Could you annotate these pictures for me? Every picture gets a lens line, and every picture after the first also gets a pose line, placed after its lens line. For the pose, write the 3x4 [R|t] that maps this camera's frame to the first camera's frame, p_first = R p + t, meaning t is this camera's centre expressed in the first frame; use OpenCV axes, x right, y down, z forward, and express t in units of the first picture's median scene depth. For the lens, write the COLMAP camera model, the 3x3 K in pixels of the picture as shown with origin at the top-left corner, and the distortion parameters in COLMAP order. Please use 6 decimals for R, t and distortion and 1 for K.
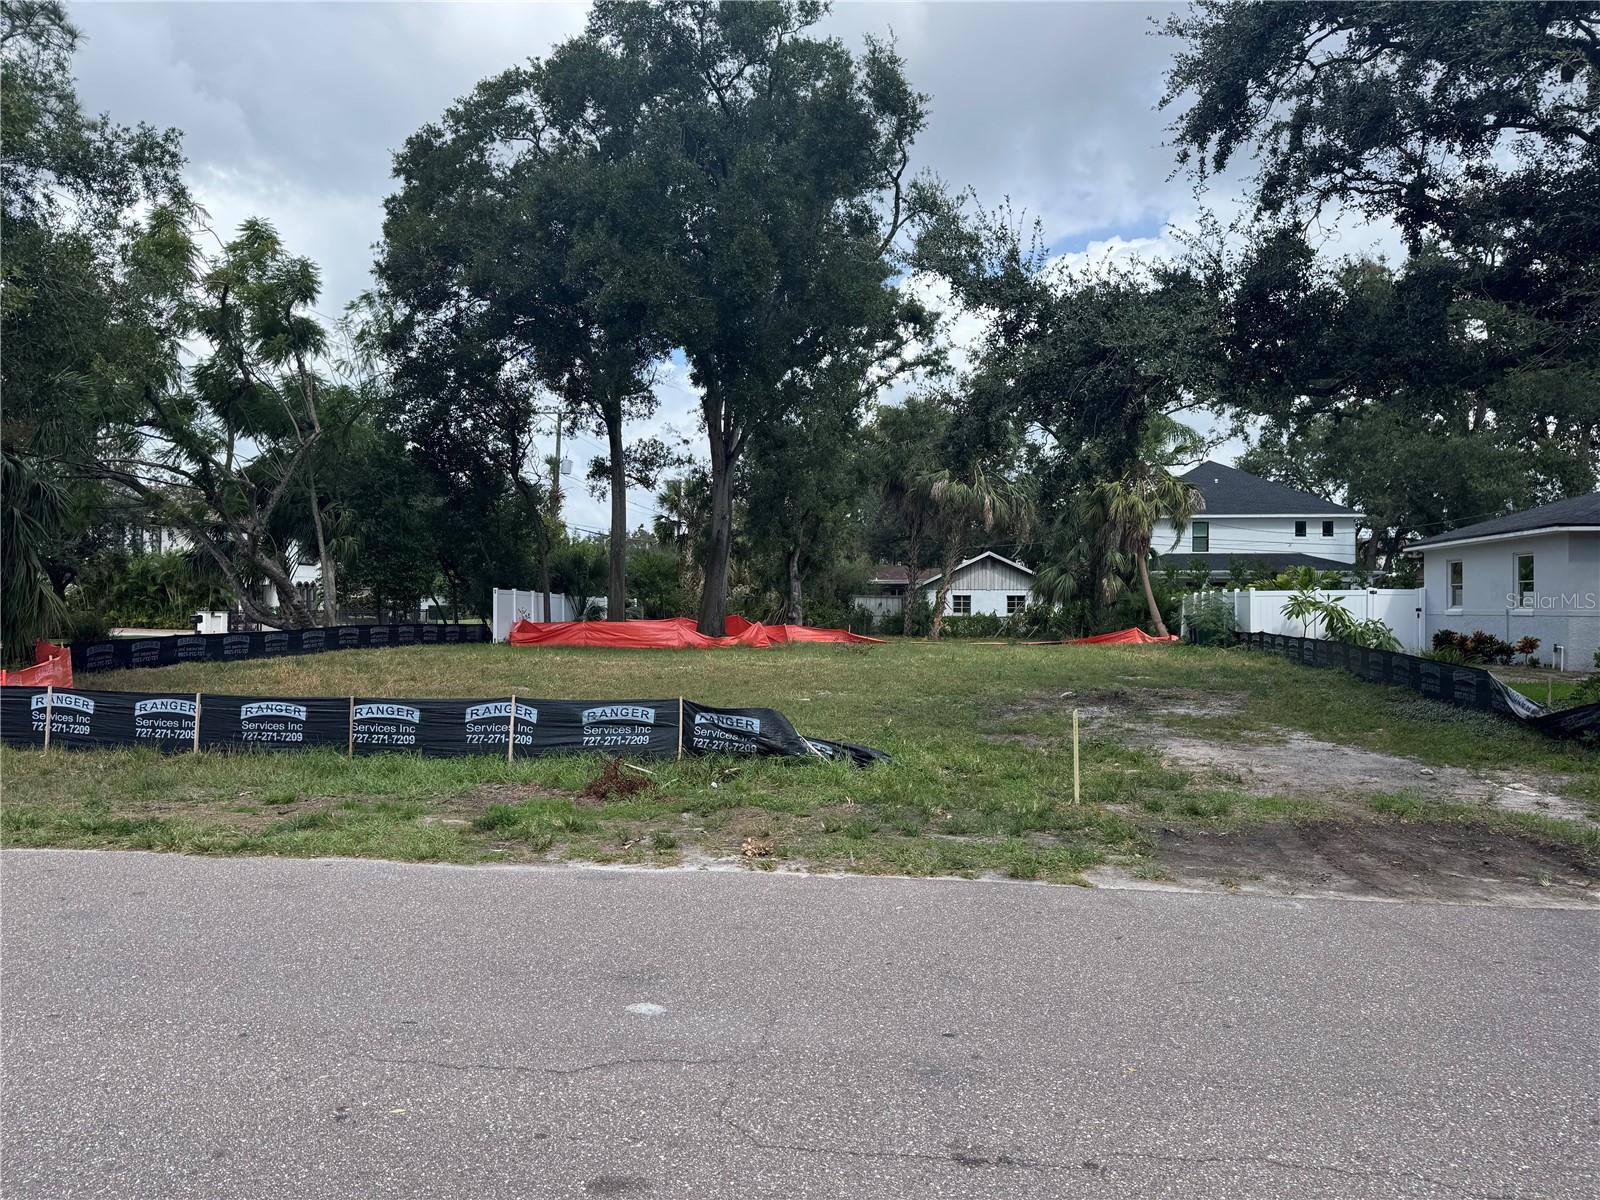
lens RADIAL K [[1126.8, 0, 800.7], [0, 1126.8, 599.1], [0, 0, 1]] dist [0.080897, -0.049342]
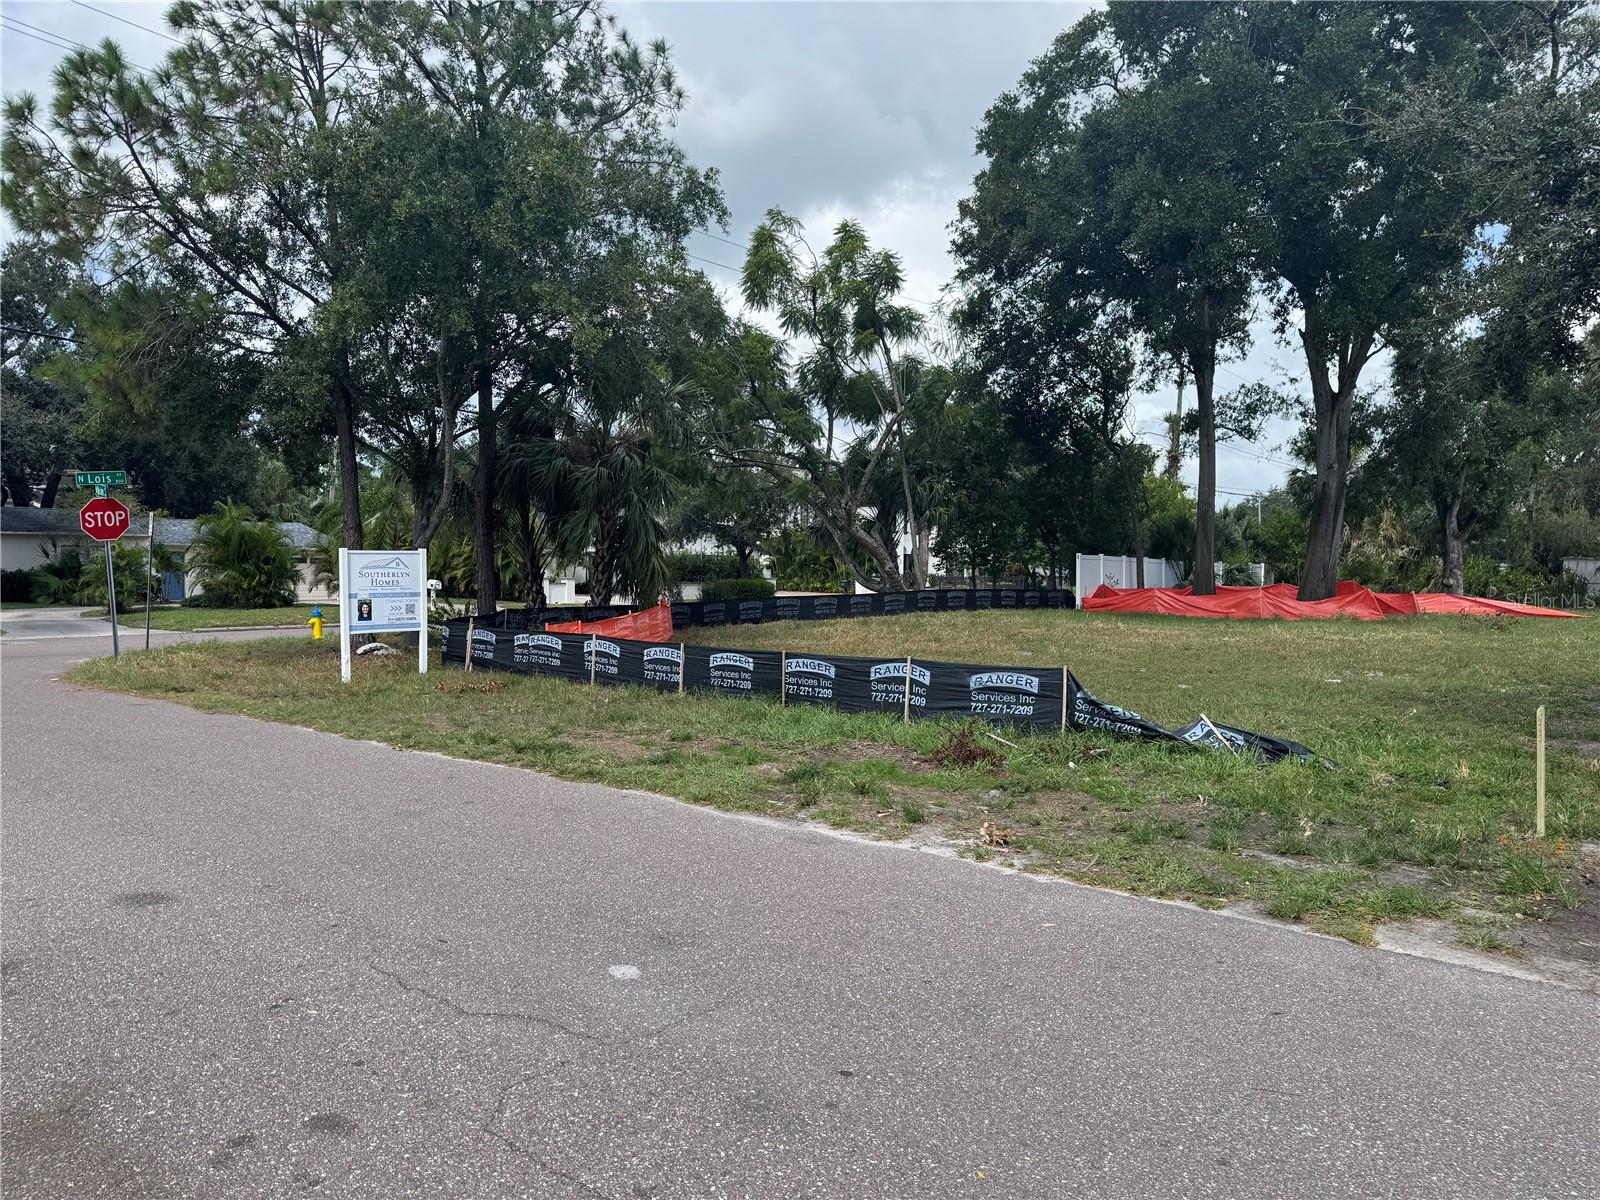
lens RADIAL K [[1126.8, 0, 793.8], [0, 1126.8, 600.4], [0, 0, 1]] dist [0.080897, -0.049342]
pose [[0.828183, 0.011089, -0.560348, 0.096133], [0.005270, 0.999606, 0.027570, 0.003347], [0.560432, -0.025786, 0.827799, 0.053171]]
